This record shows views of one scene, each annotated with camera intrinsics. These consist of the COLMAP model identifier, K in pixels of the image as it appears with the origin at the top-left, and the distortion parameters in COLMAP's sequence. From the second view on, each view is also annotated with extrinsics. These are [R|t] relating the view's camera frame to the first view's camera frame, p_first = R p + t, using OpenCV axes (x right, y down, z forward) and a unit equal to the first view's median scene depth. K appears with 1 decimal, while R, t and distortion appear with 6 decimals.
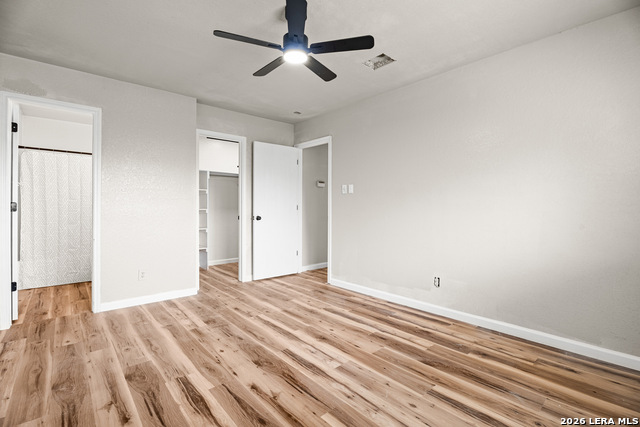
lens RADIAL K [[291.1, 0, 320.4], [0, 291.1, 210.2], [0, 0, 1]] dist [-0.018858, 0.000383]
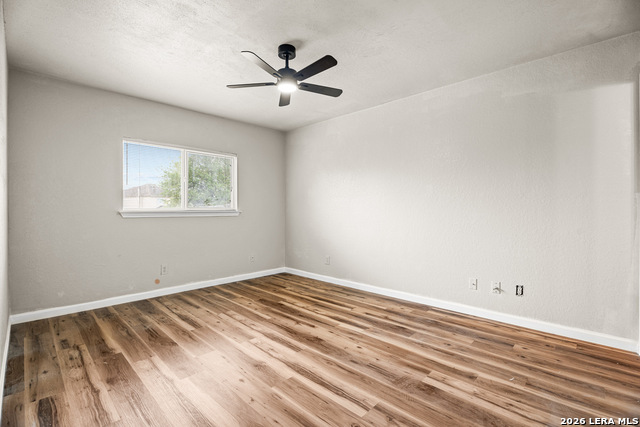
lens RADIAL K [[291.1, 0, 319.4], [0, 291.1, 212.3], [0, 0, 1]] dist [-0.018858, 0.000383]
pose [[-0.997104, -0.001392, -0.076039, -0.118373], [-0.002353, 0.999919, 0.012547, -0.014876], [0.076016, 0.012690, -0.997026, 2.056792]]
